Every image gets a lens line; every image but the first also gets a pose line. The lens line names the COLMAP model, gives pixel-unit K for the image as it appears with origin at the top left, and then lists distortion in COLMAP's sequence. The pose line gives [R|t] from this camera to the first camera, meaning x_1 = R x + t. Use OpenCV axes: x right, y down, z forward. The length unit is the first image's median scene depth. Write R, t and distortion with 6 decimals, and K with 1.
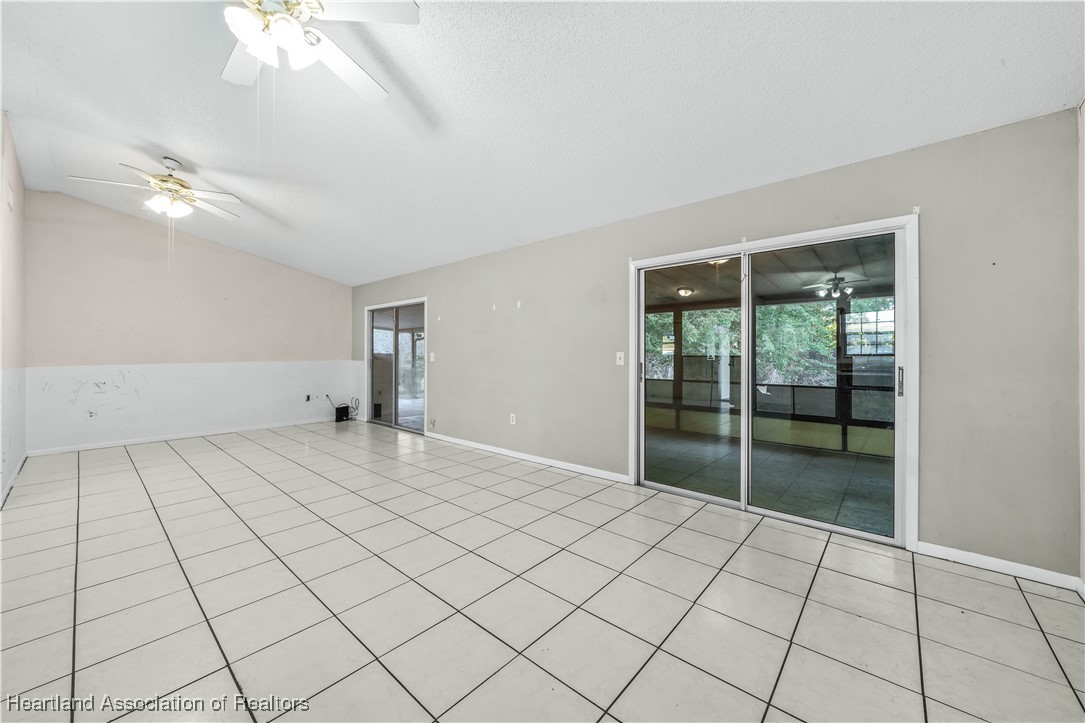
lens RADIAL K [[410.5, 0, 543.0], [0, 410.5, 355.5], [0, 0, 1]] dist [-0.001997, -0.000711]
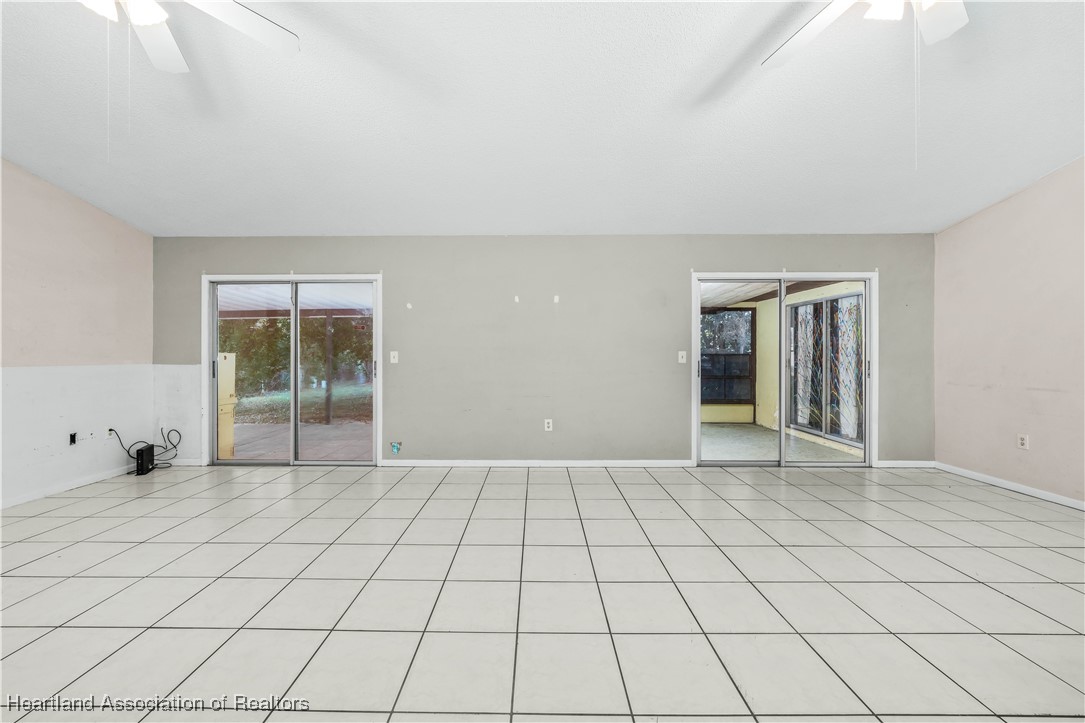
lens RADIAL K [[410.5, 0, 543.4], [0, 410.5, 352.6], [0, 0, 1]] dist [-0.001997, -0.000711]
pose [[0.753796, -0.001663, 0.657106, -0.481859], [0.002462, 0.999997, -0.000293, -0.003244], [-0.657103, 0.001839, 0.753798, 0.233128]]
